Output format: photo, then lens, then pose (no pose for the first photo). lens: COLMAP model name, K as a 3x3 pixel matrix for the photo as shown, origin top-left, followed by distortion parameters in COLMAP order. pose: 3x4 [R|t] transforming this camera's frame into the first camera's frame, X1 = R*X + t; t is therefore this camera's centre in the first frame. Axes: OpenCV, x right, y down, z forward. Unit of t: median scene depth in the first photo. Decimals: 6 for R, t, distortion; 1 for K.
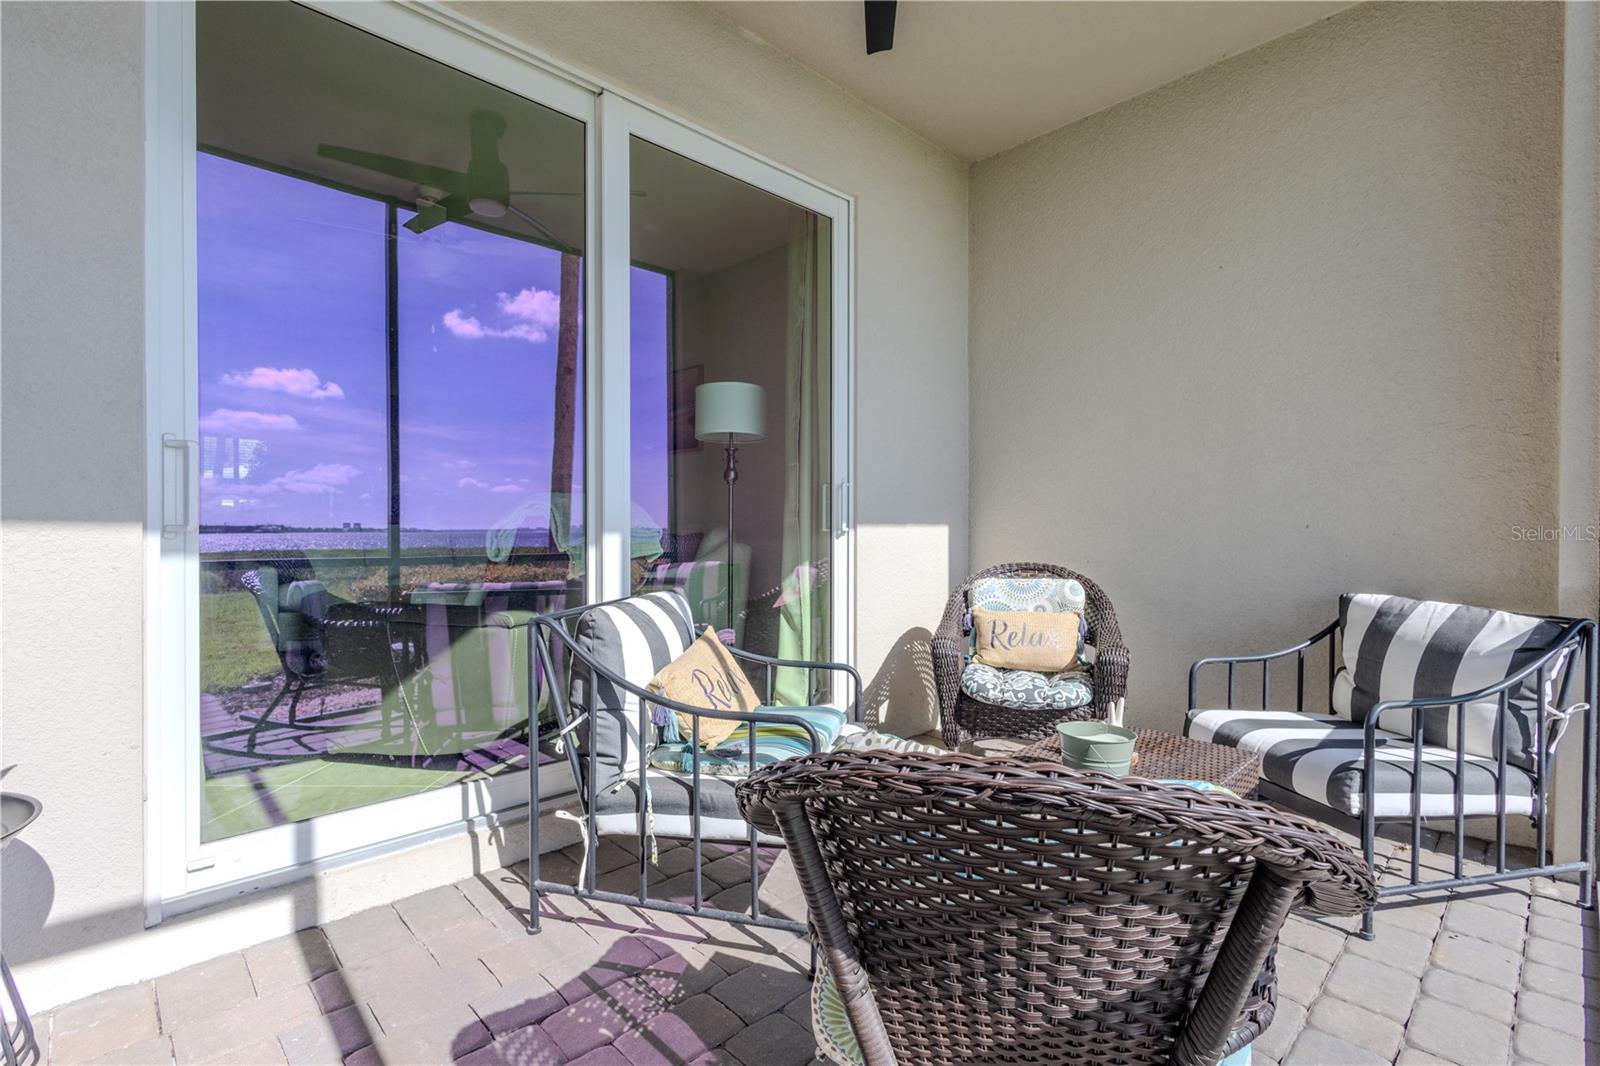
lens RADIAL K [[726.7, 0, 798.8], [0, 726.7, 535.7], [0, 0, 1]] dist [0.003207, -0.000759]
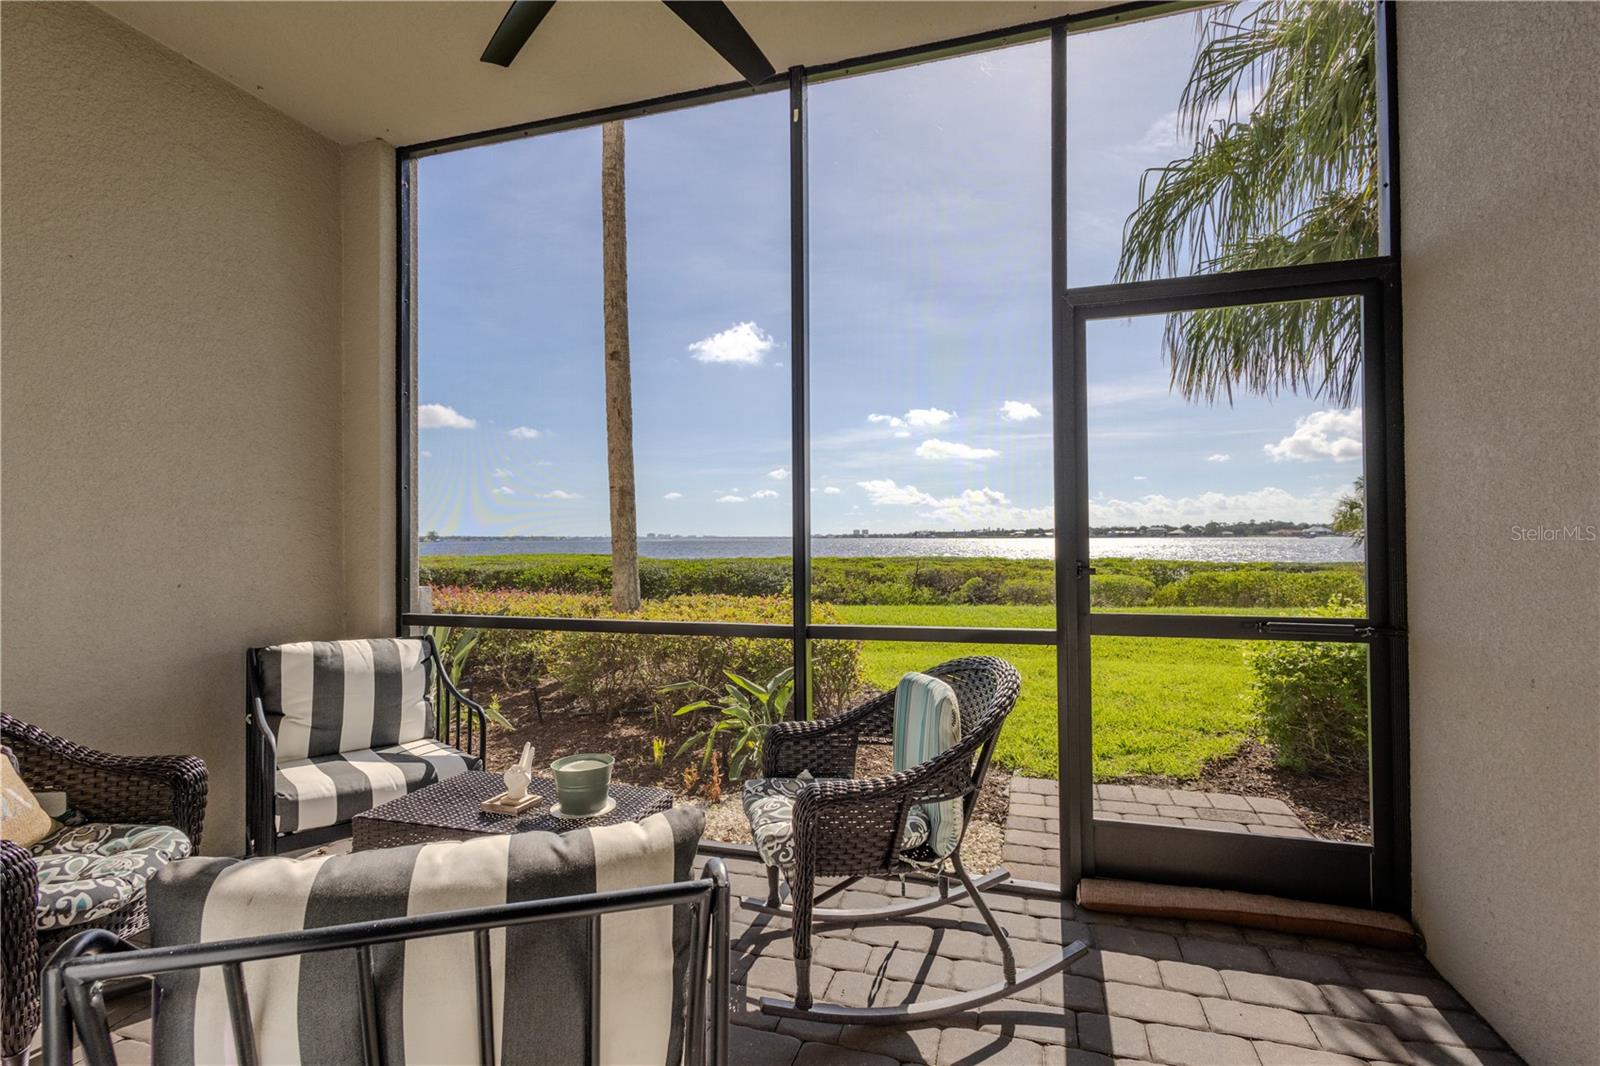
lens RADIAL K [[737.6, 0, 800.2], [0, 737.6, 535.2], [0, 0, 1]] dist [0.002759, -0.000738]
pose [[-0.495554, 0.015495, 0.868439, -0.567472], [0.027679, 0.999615, -0.002042, -0.060187], [-0.868136, 0.023026, -0.495792, 0.865137]]
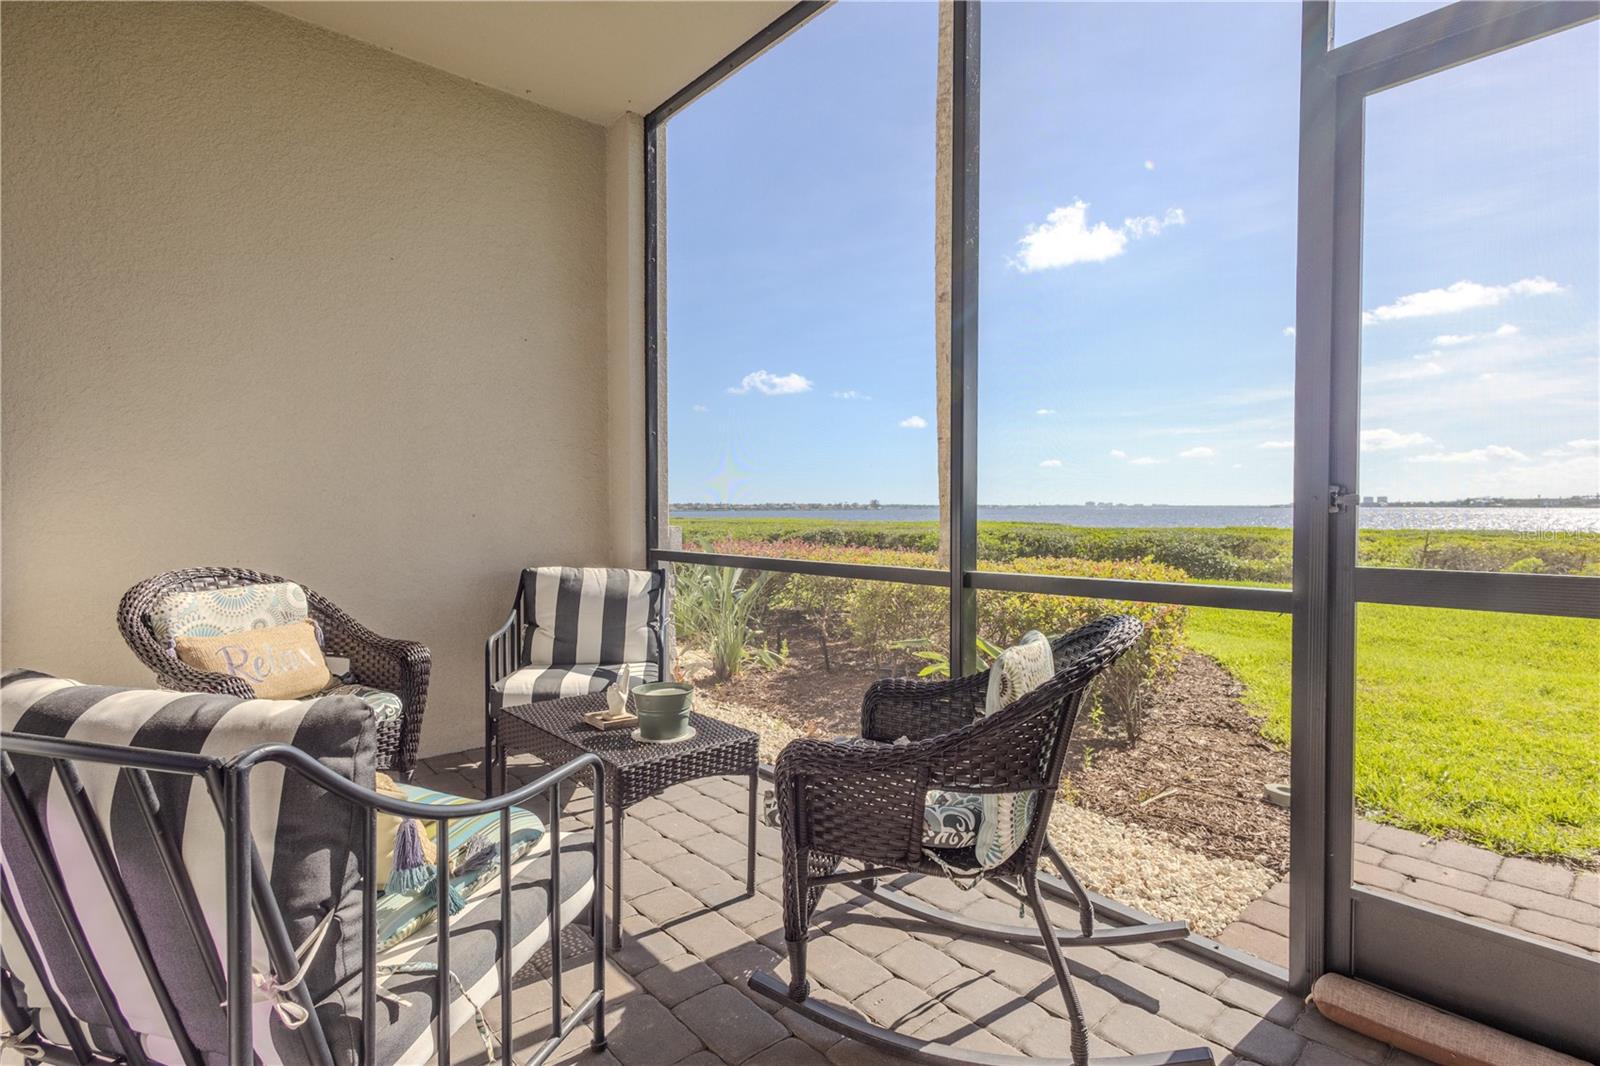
lens RADIAL K [[770.4, 0, 800.0], [0, 770.4, 533.0], [0, 0, 1]] dist [0.001377, 0.000138]
pose [[0.028989, -0.024220, 0.999286, -0.566167], [0.022555, 0.999468, 0.023570, -0.002917], [-0.999325, 0.021856, 0.029520, 0.495967]]
